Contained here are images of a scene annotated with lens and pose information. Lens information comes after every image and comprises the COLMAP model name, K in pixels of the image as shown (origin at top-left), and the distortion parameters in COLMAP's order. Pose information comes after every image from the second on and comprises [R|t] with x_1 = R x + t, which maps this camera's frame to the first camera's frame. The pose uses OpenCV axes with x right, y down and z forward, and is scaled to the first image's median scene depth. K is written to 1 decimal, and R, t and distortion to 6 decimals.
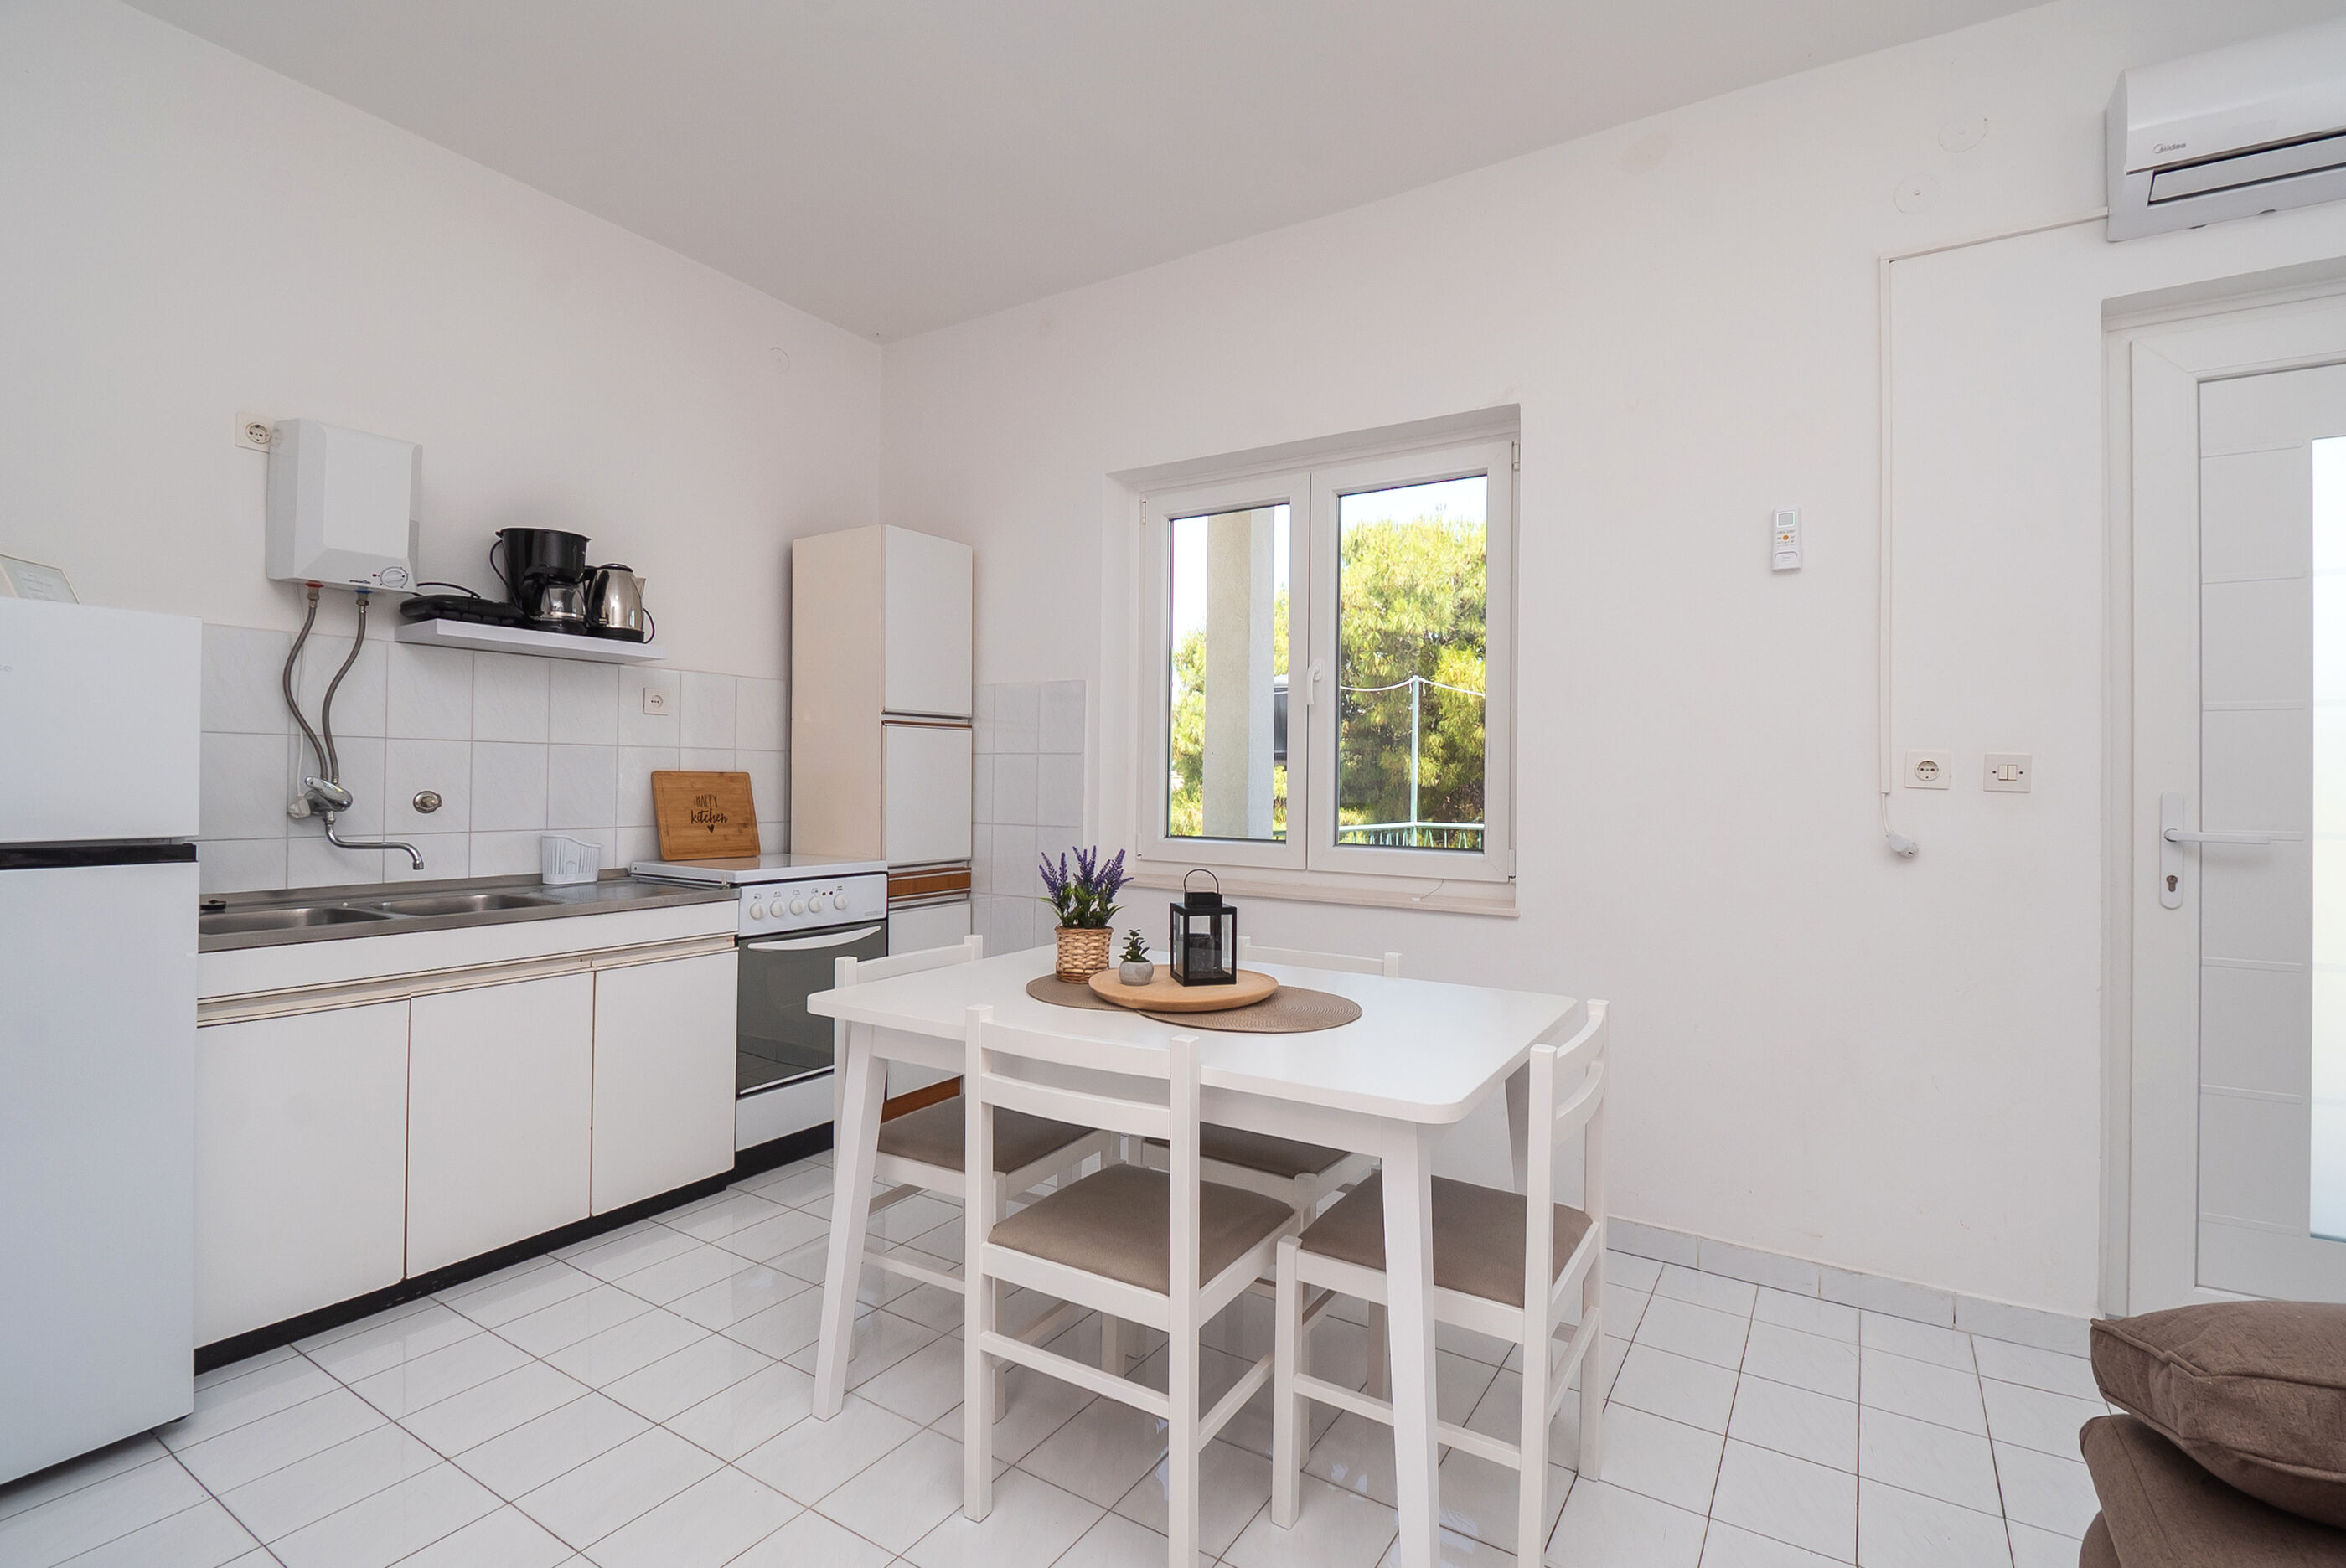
lens RADIAL K [[1072.6, 0, 1212.2], [0, 1072.6, 767.0], [0, 0, 1]] dist [0.003091, -0.007744]
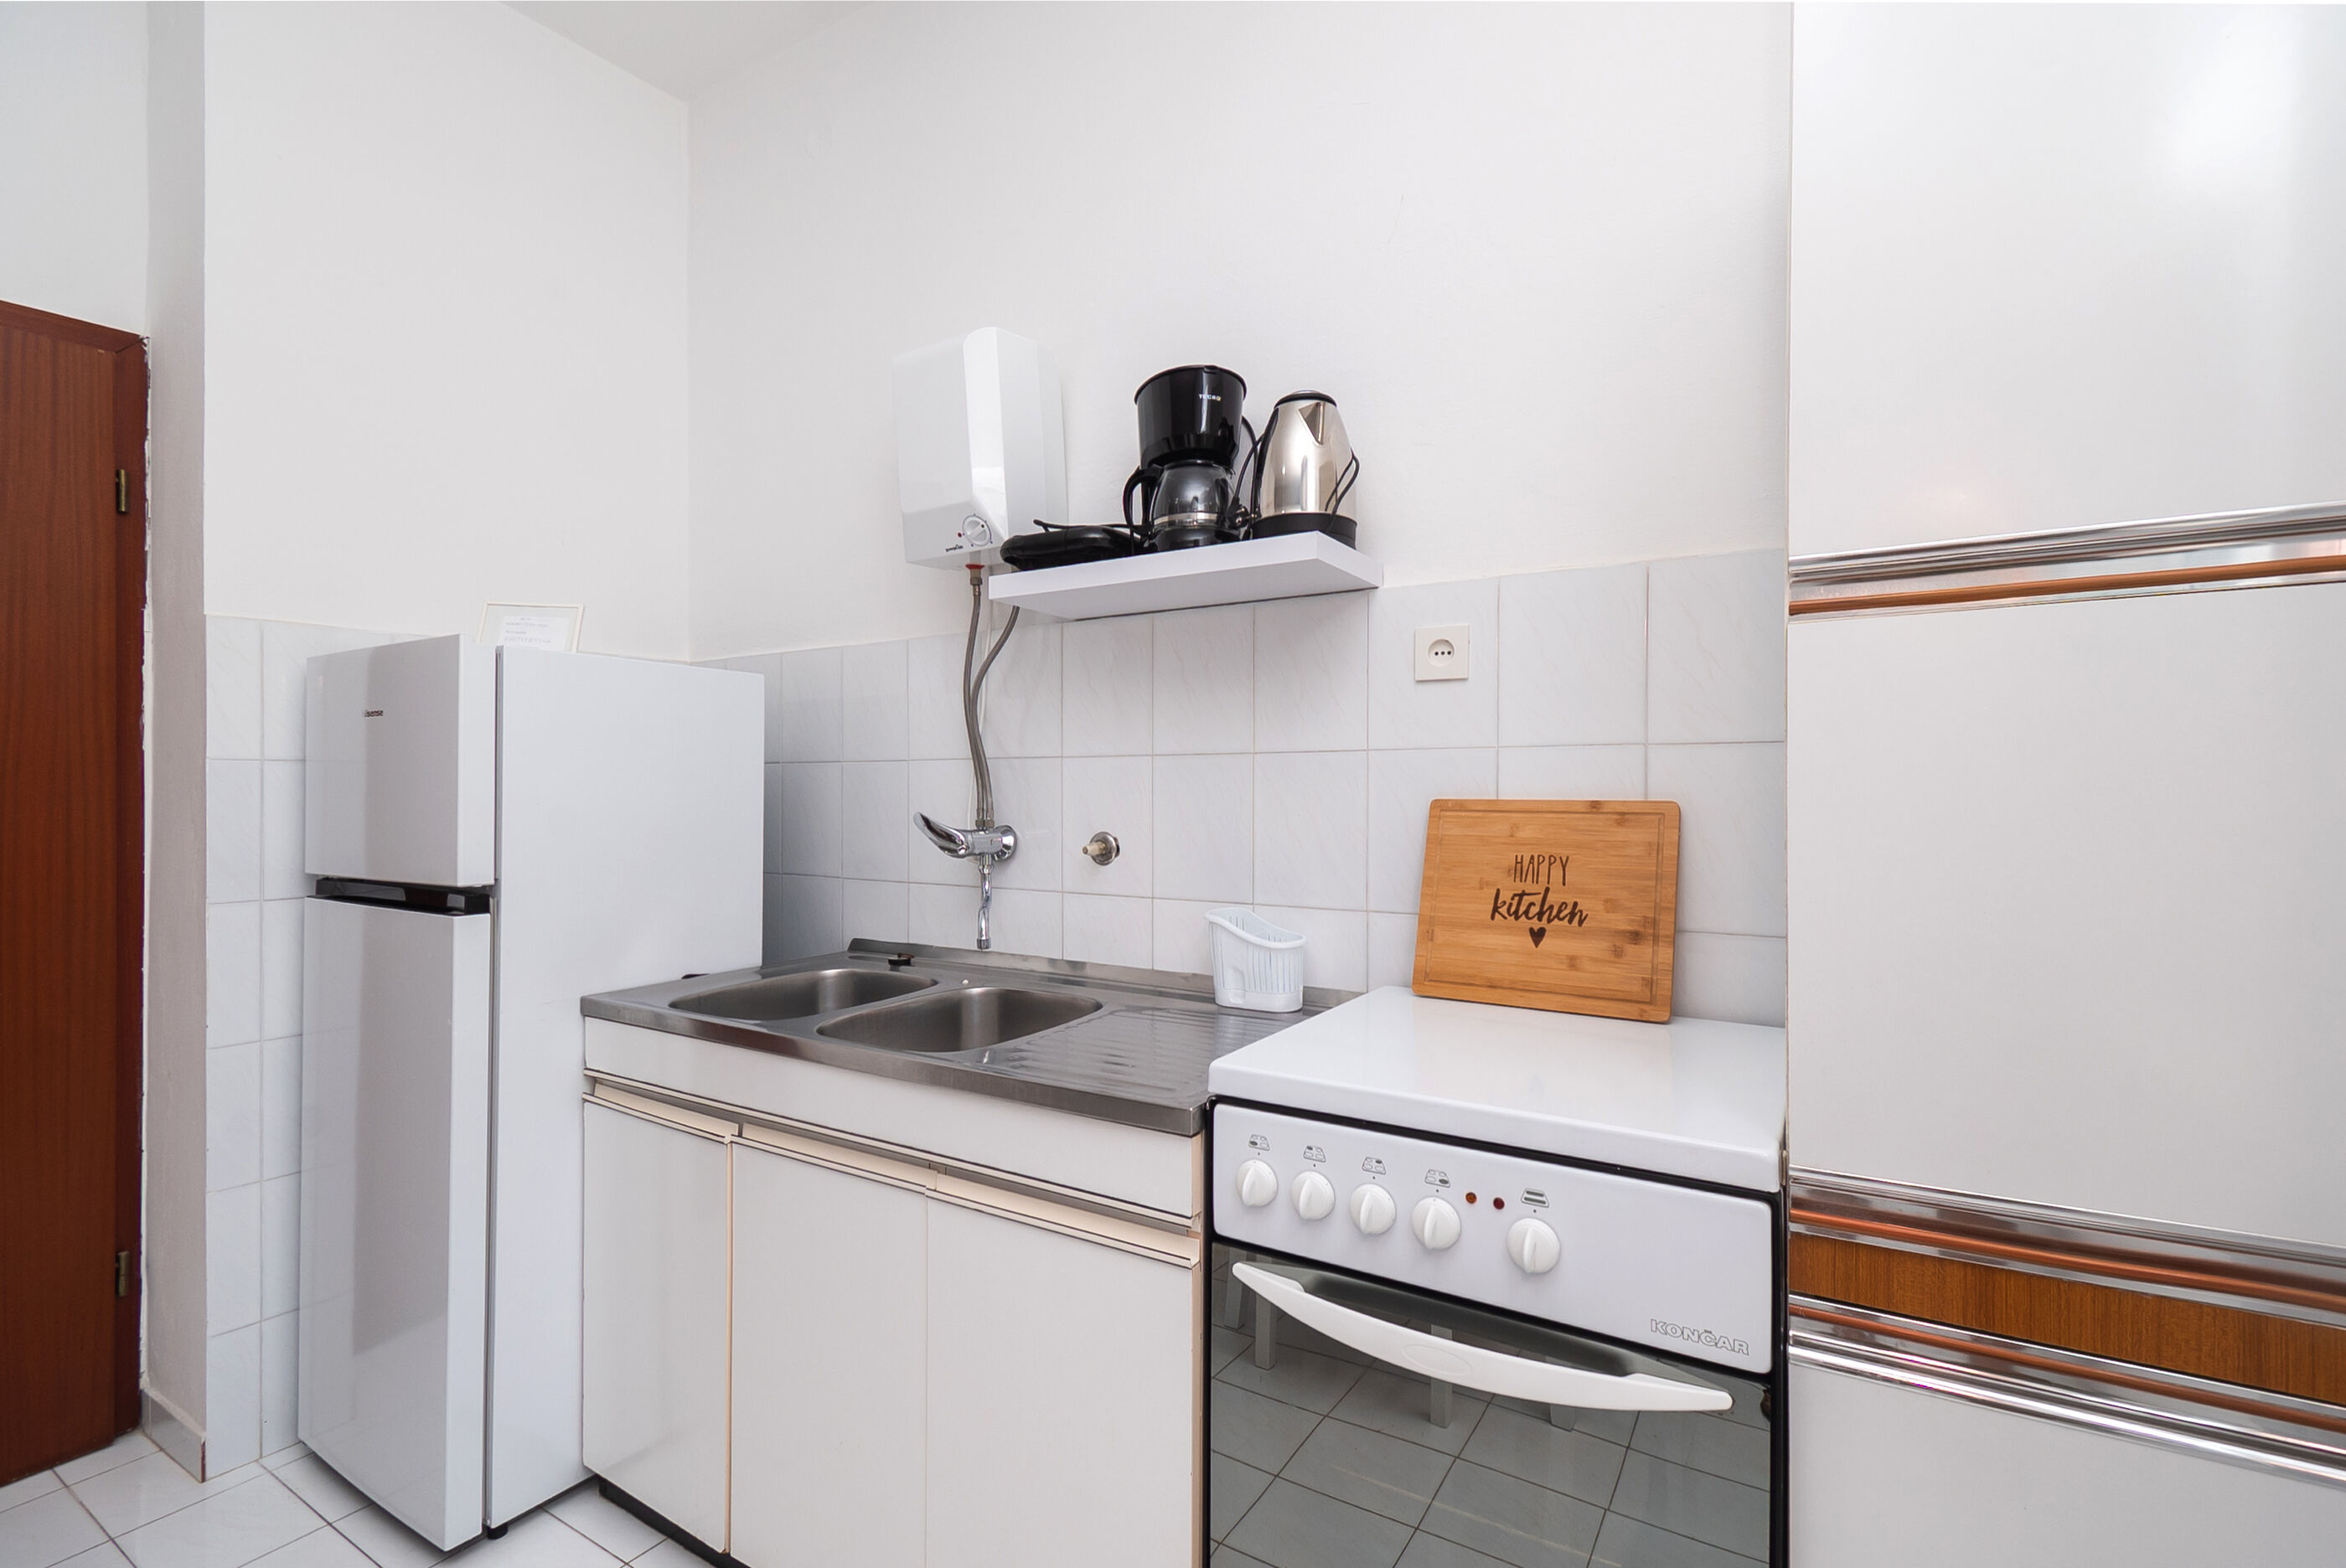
lens RADIAL K [[1072.6, 0, 1183.0], [0, 1072.6, 785.0], [0, 0, 1]] dist [0.003091, -0.007744]
pose [[-0.011943, -0.010974, -0.999868, -0.051734], [0.015288, 0.999821, -0.011156, 0.001023], [0.999812, -0.015419, -0.011773, 0.972450]]
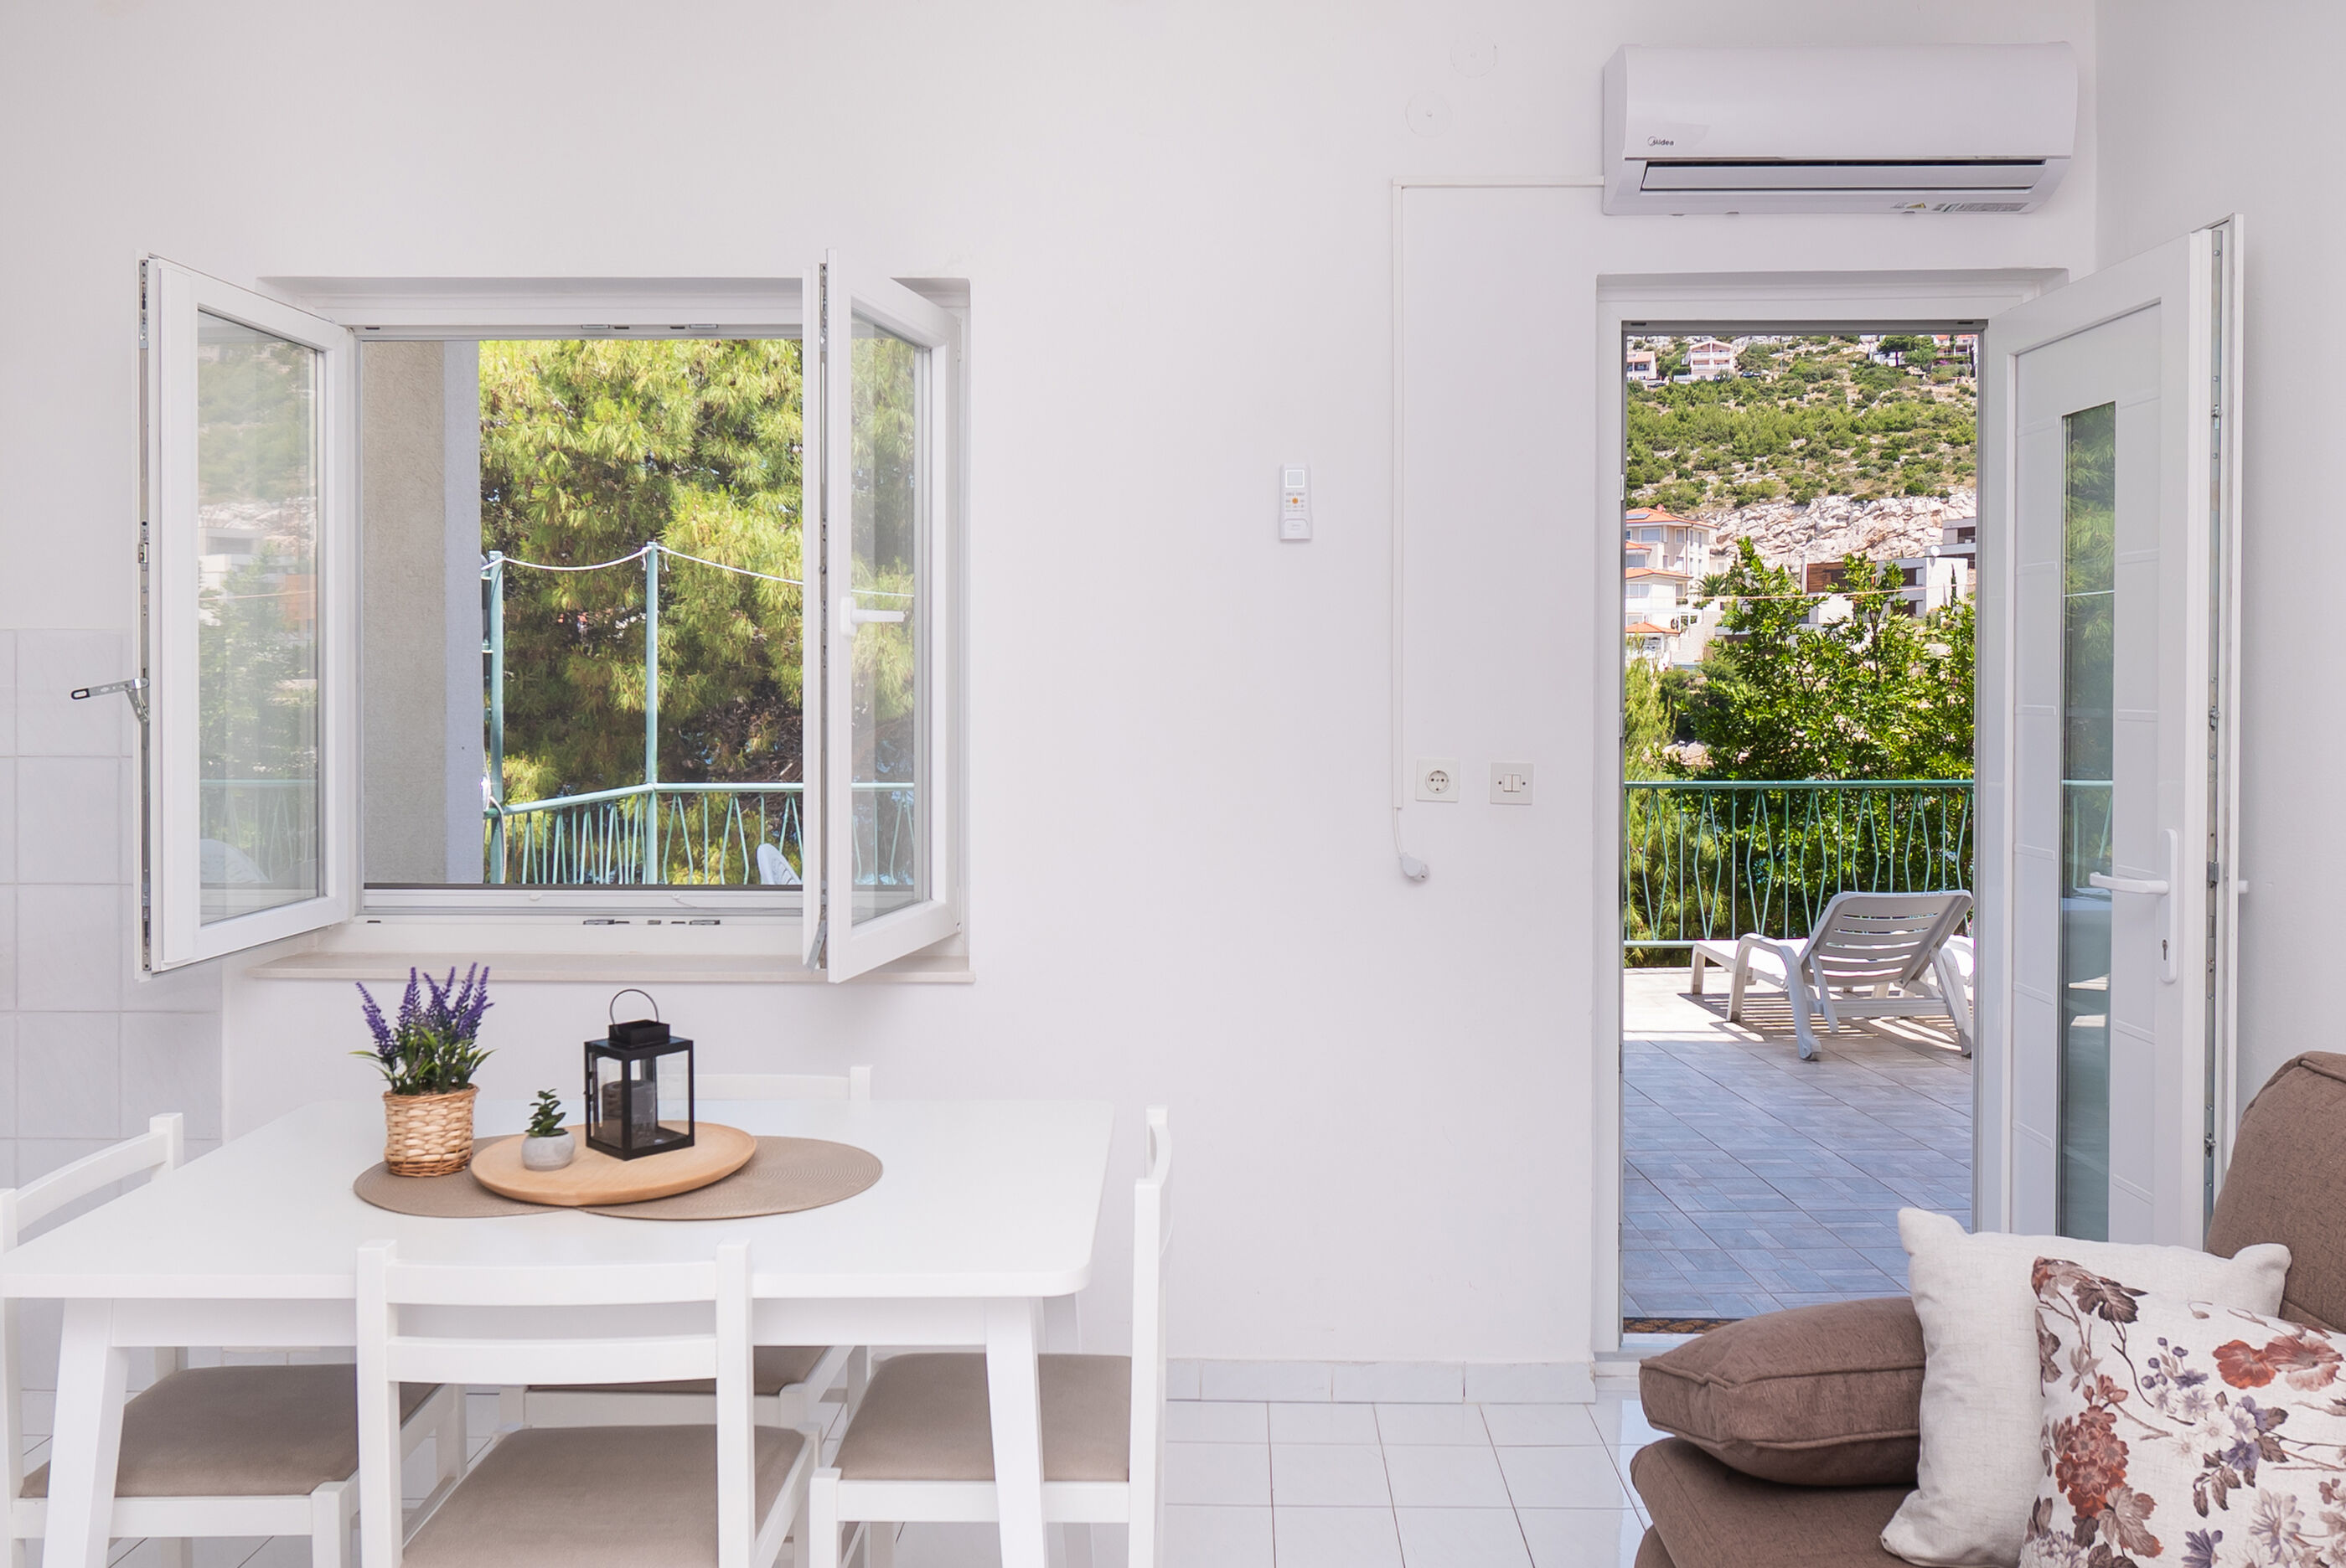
lens RADIAL K [[1839.7, 0, 1220.5], [0, 1839.7, 684.6], [0, 0, 1]] dist [-0.008492, 0.011990]
pose [[0.859192, -0.017567, 0.511351, -0.187677], [0.005387, 0.999666, 0.025290, -0.085440], [-0.511625, -0.018974, 0.858999, -0.145798]]
